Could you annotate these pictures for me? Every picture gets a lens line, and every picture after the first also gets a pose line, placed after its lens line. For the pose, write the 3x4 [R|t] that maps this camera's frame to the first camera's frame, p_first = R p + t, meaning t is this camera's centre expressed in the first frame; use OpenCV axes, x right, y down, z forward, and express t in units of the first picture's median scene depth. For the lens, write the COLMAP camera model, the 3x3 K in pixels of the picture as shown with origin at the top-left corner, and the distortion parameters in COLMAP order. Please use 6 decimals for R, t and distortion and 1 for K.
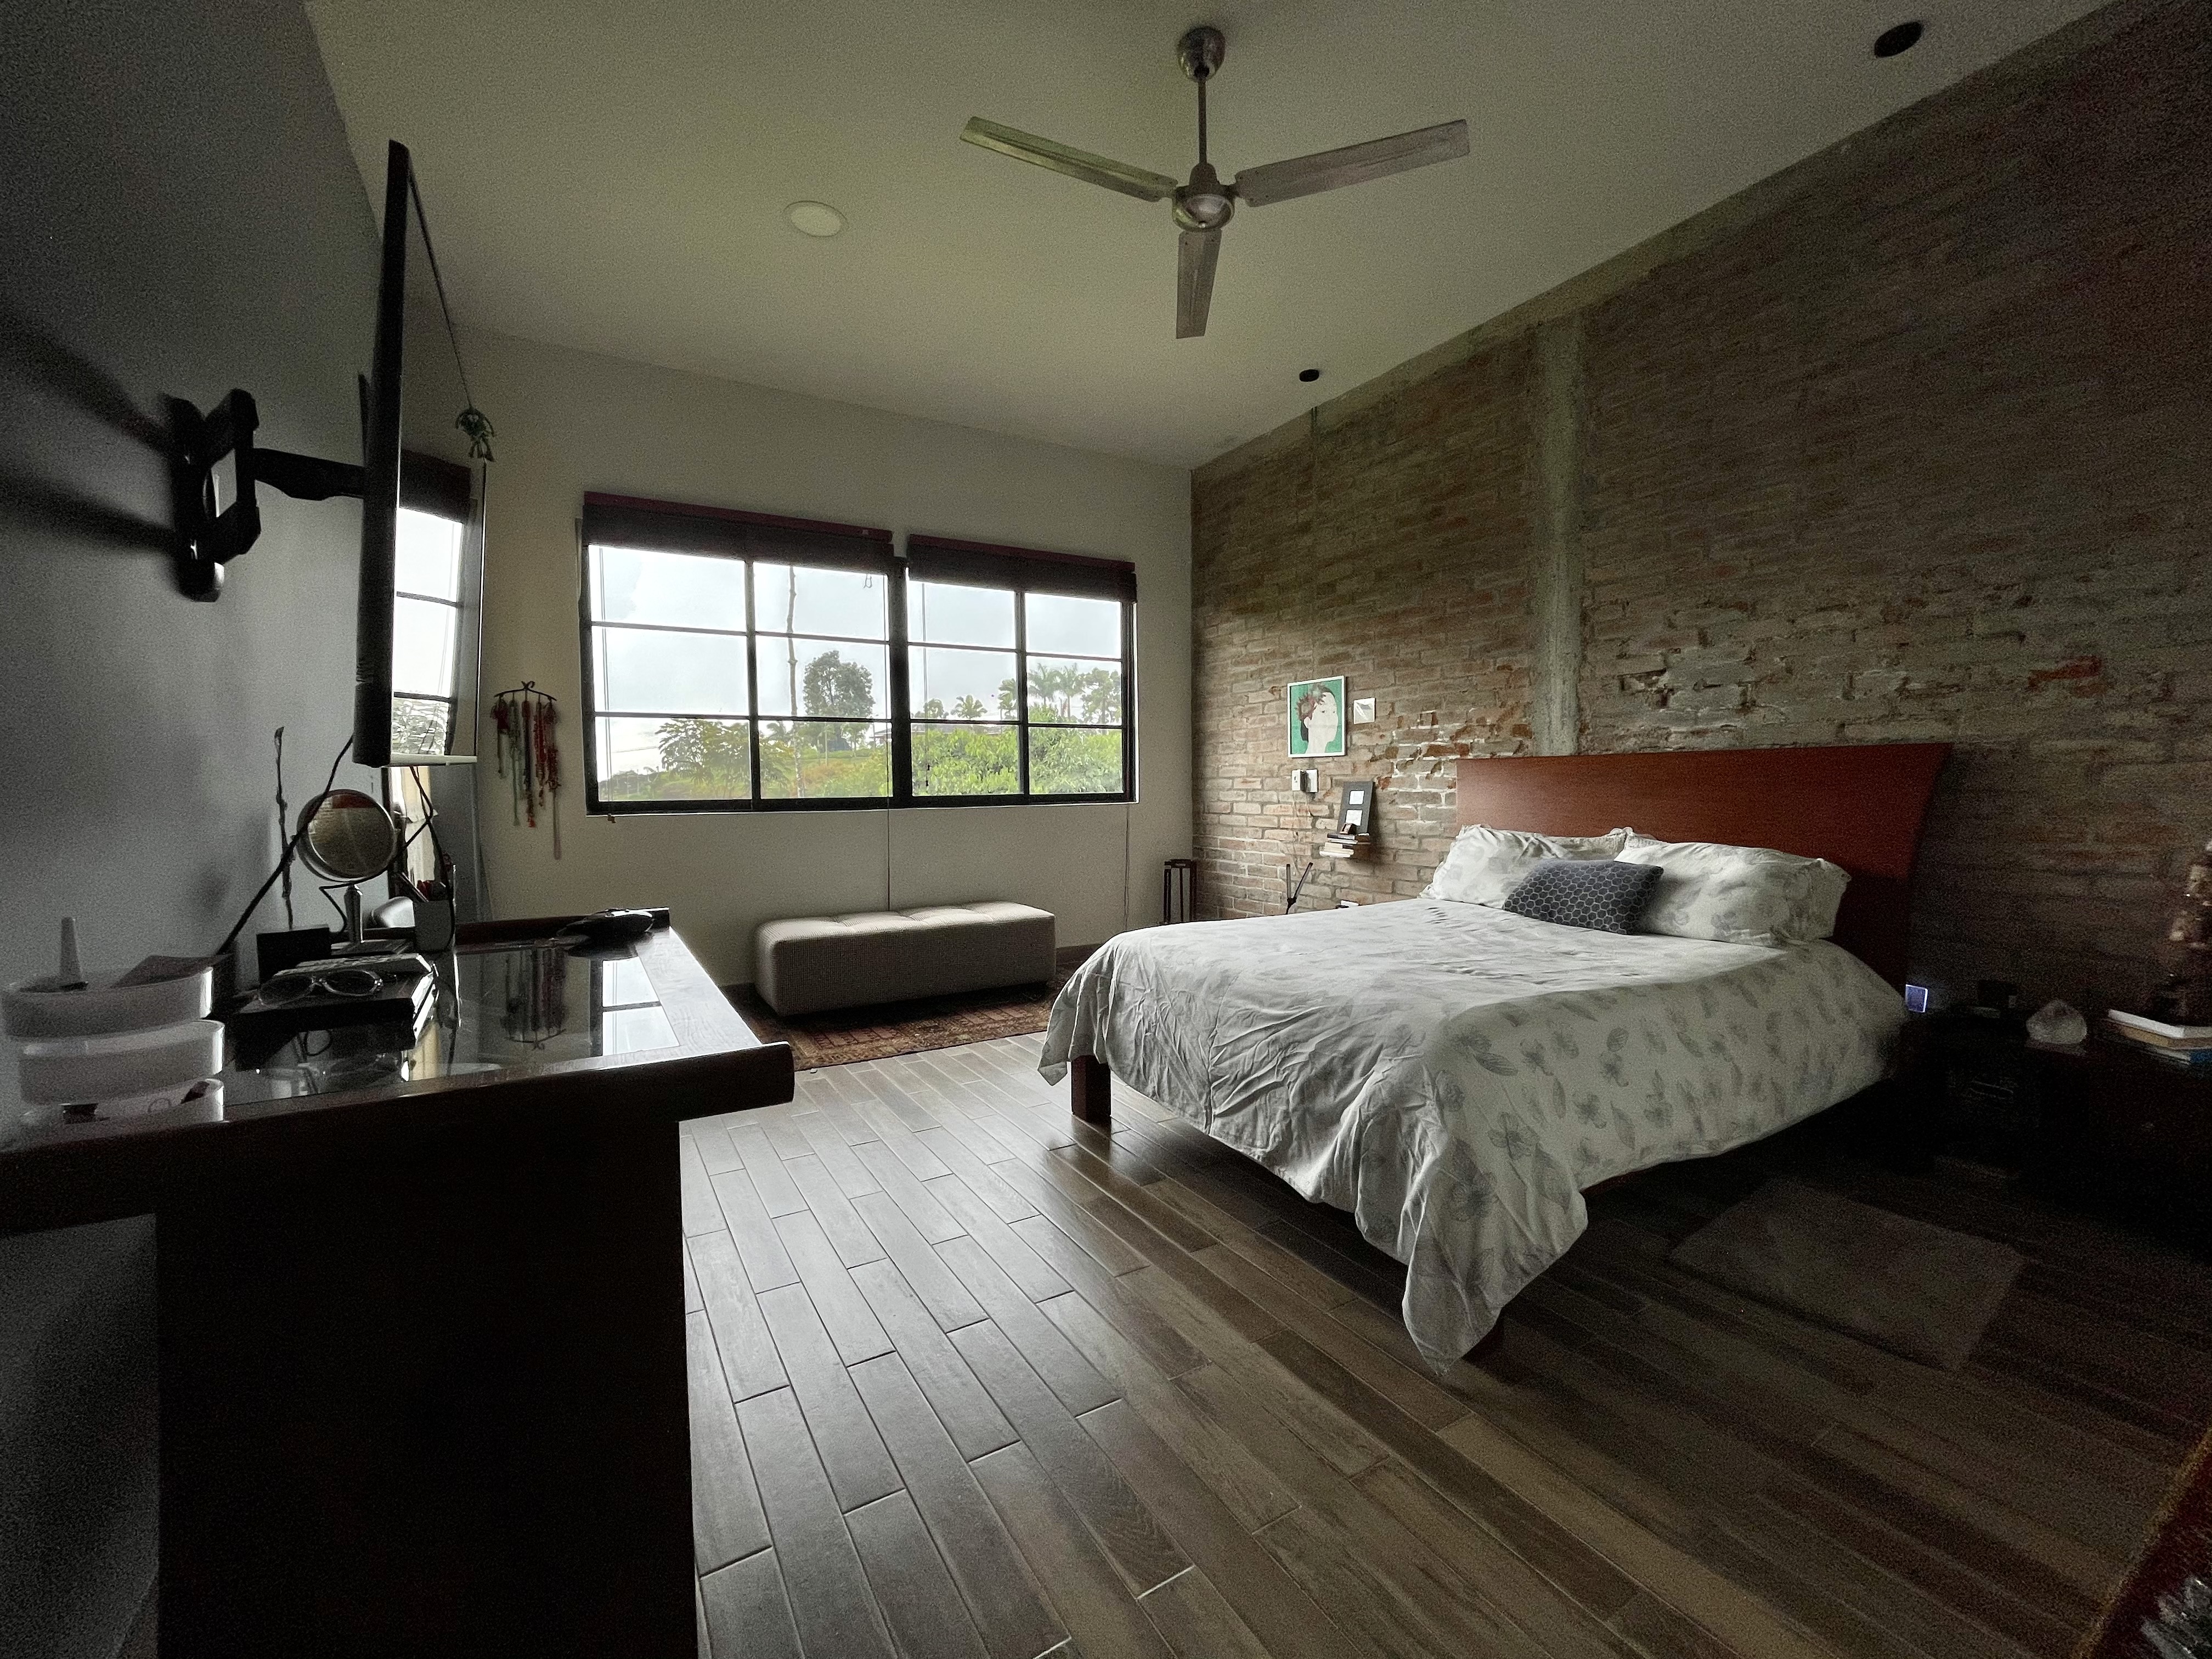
lens RADIAL K [[892.1, 0, 1099.5], [0, 892.1, 837.0], [0, 0, 1]] dist [-0.000676, -0.000145]
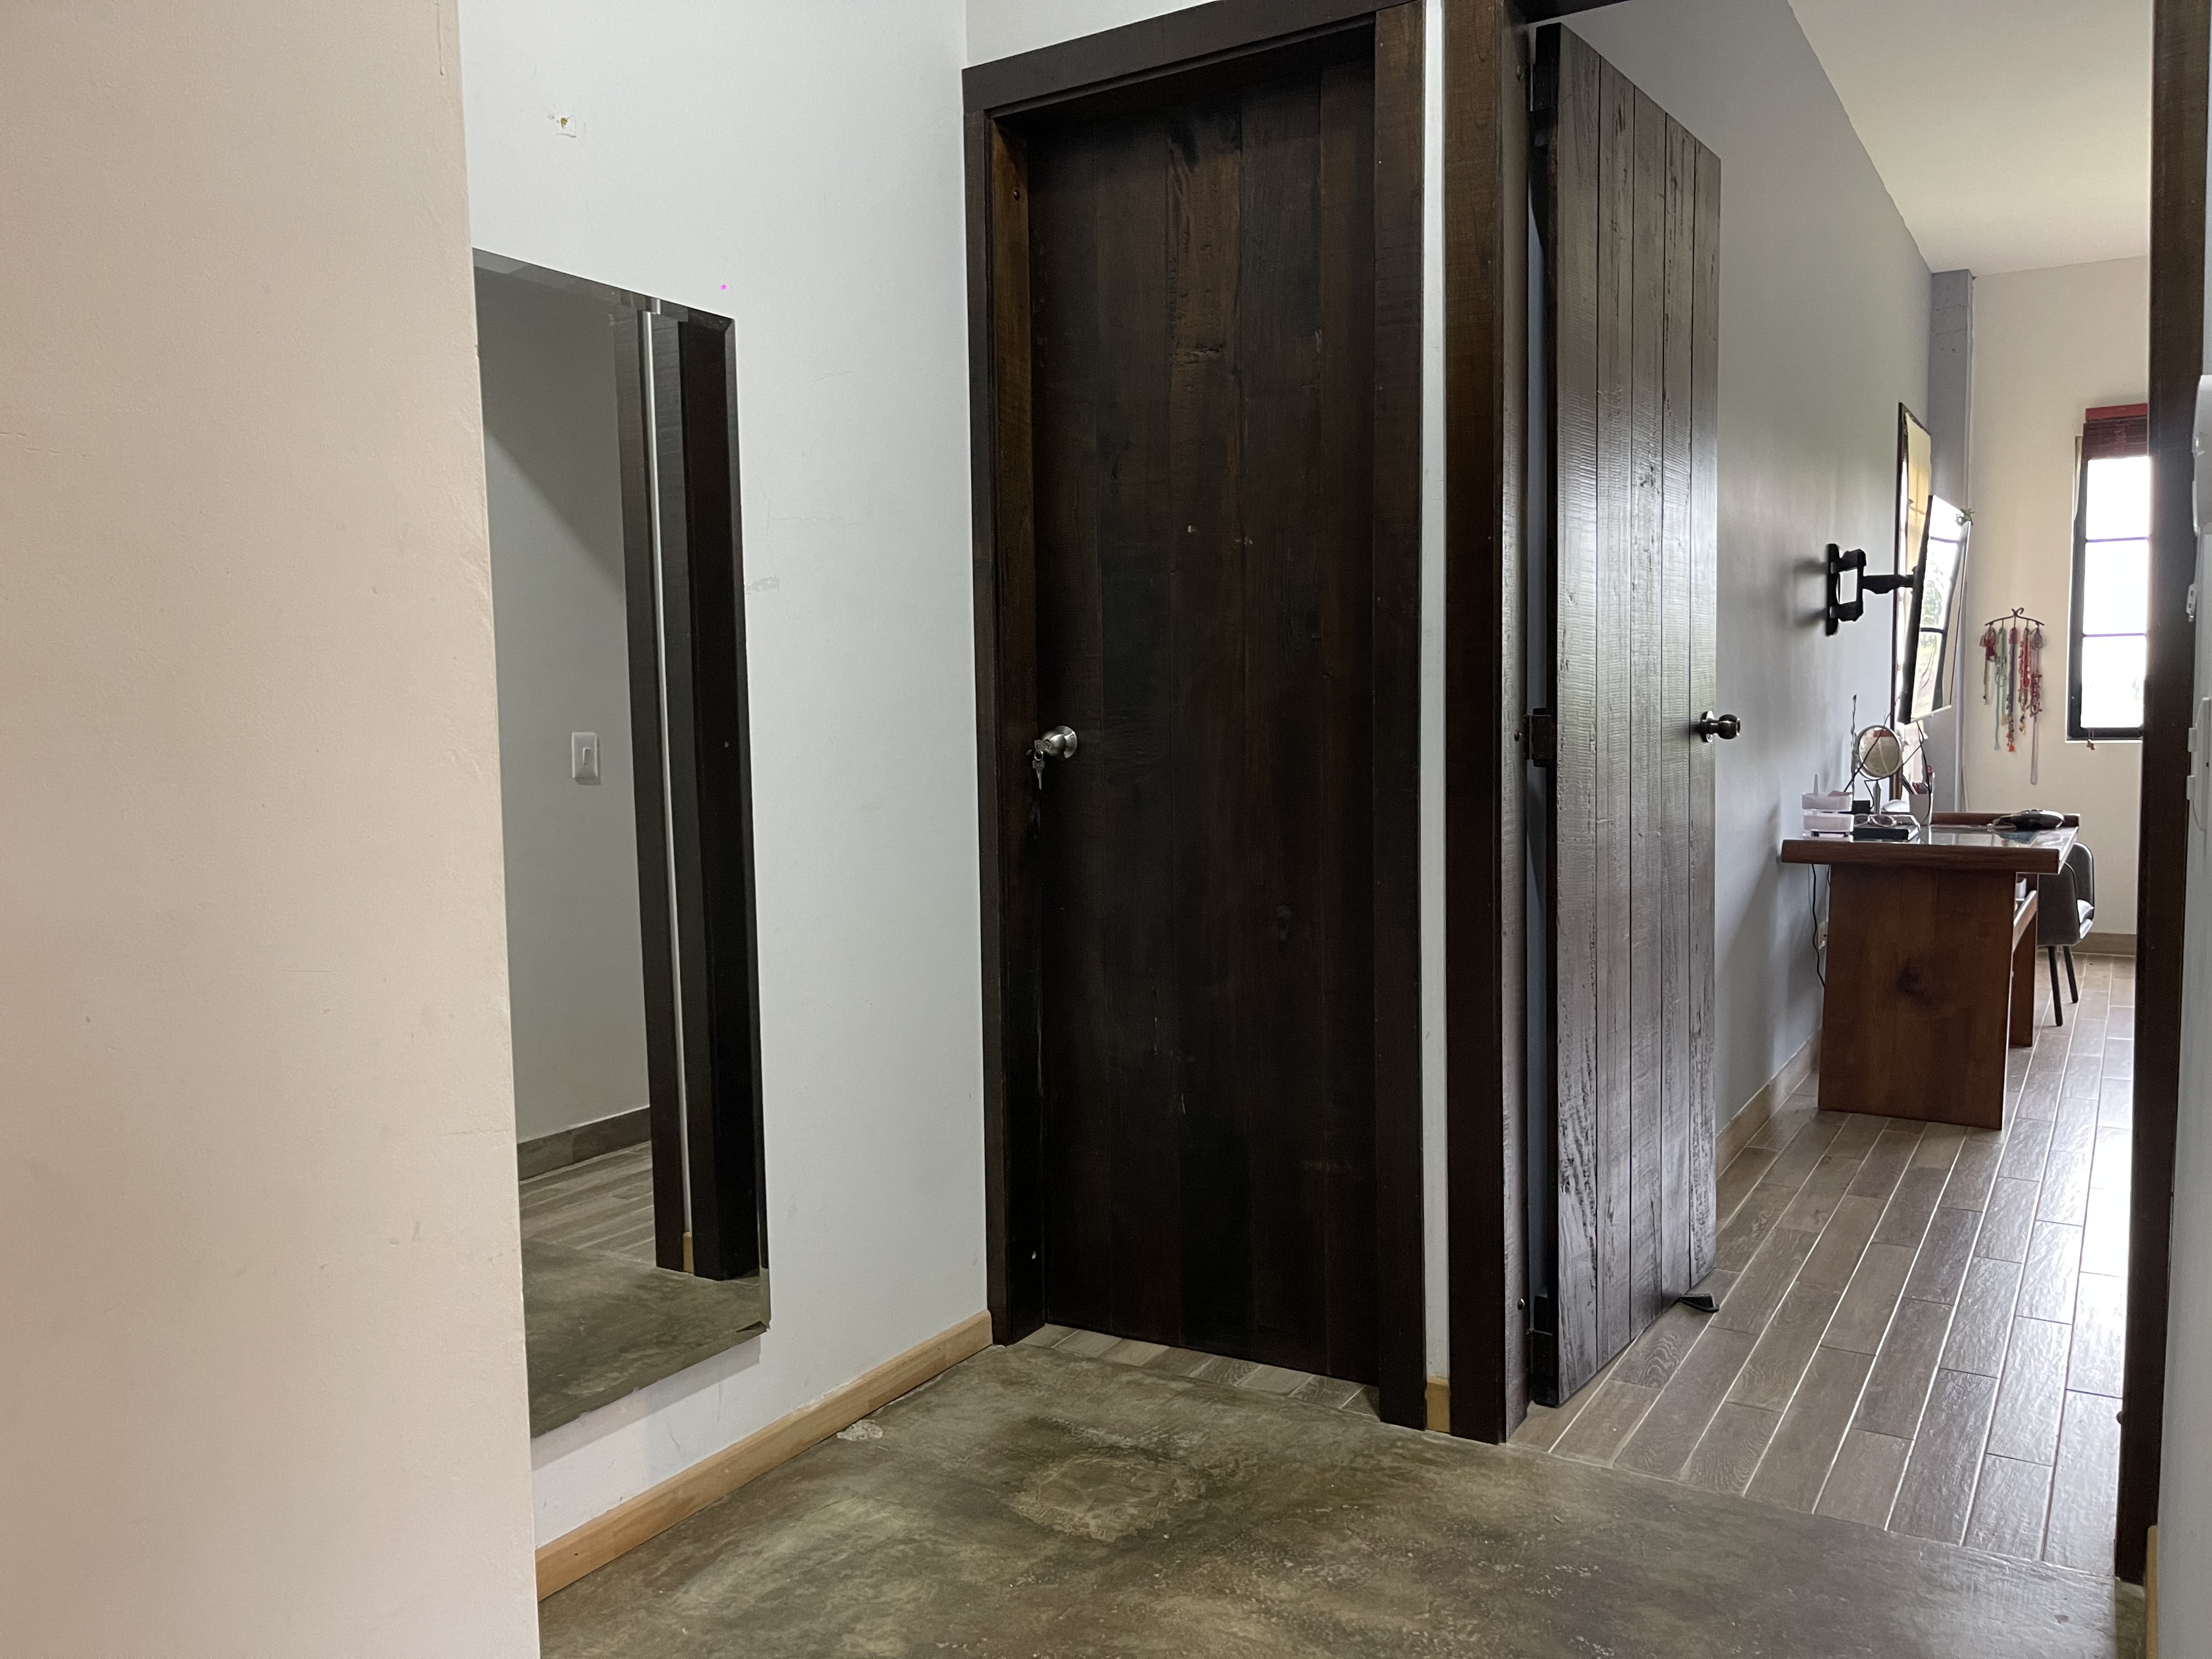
lens RADIAL K [[1674.1, 0, 1103.6], [0, 1674.1, 826.4], [0, 0, 1]] dist [0.084397, -0.117366]
pose [[0.460558, 0.069385, -0.884913, 0.613752], [-0.042565, 0.997520, 0.056061, 0.009761], [0.886608, 0.011847, 0.462369, -0.820968]]
